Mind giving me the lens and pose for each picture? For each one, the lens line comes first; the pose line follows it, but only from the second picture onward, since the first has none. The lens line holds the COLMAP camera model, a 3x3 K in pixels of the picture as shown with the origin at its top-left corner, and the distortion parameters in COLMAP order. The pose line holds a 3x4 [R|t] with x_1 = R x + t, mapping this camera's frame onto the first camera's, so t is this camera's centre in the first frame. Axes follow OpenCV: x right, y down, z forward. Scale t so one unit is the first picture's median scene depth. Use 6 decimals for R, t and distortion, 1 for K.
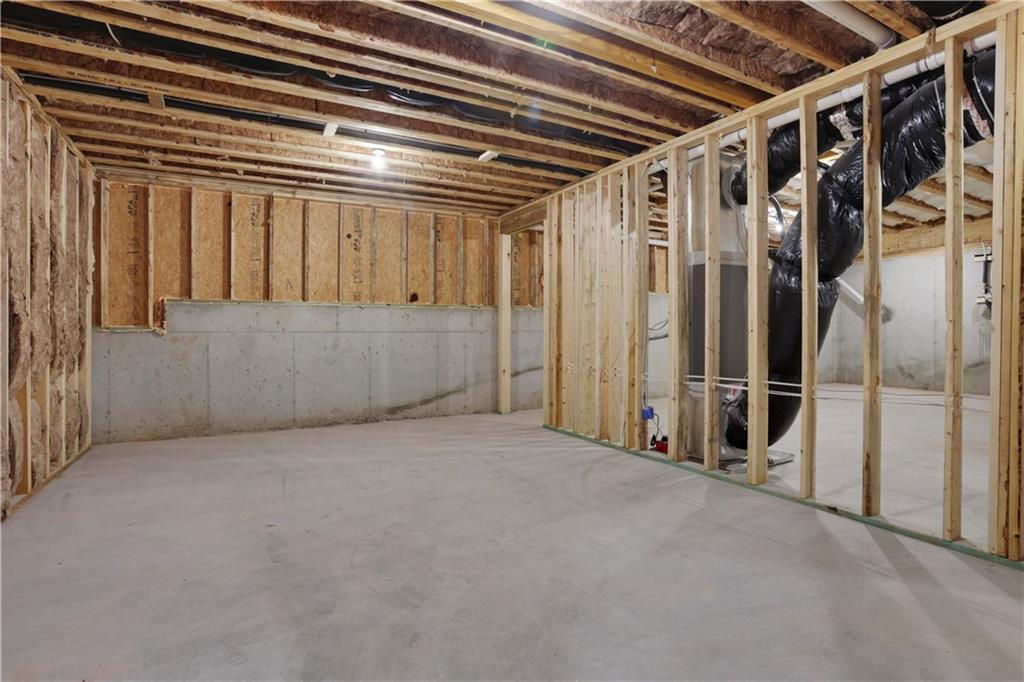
lens RADIAL K [[514.0, 0, 518.3], [0, 514.0, 334.4], [0, 0, 1]] dist [-0.005788, 0.000916]
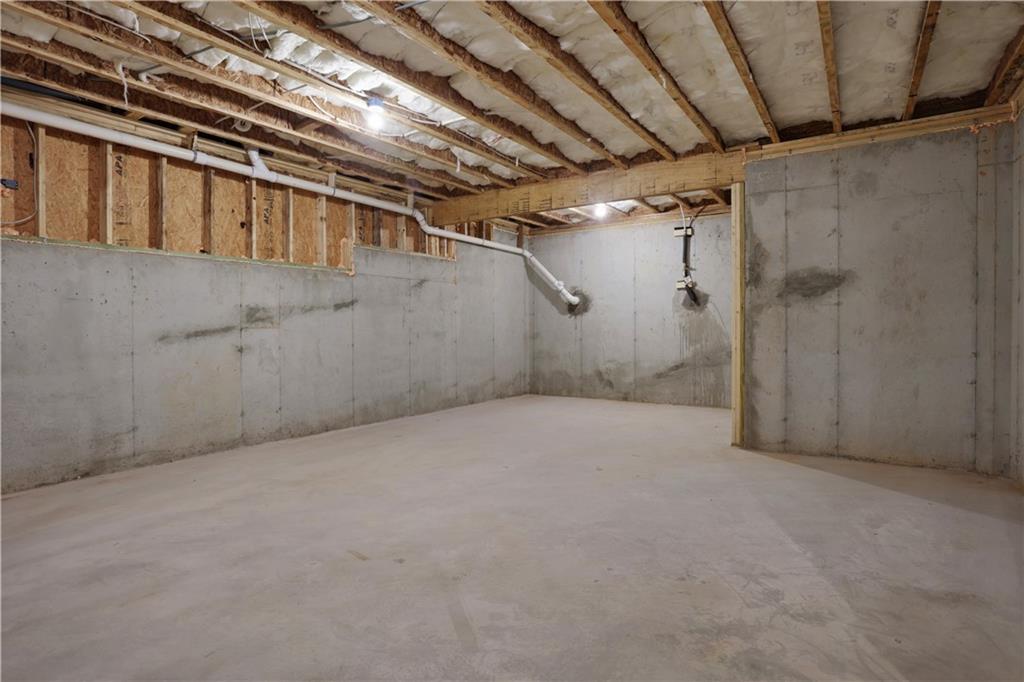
lens RADIAL K [[514.0, 0, 509.8], [0, 514.0, 334.9], [0, 0, 1]] dist [-0.005788, 0.000916]
pose [[0.906868, -0.019339, 0.420972, 0.329731], [0.012500, 0.999741, 0.019001, -0.008883], [-0.421230, -0.011970, 0.906875, 0.391773]]
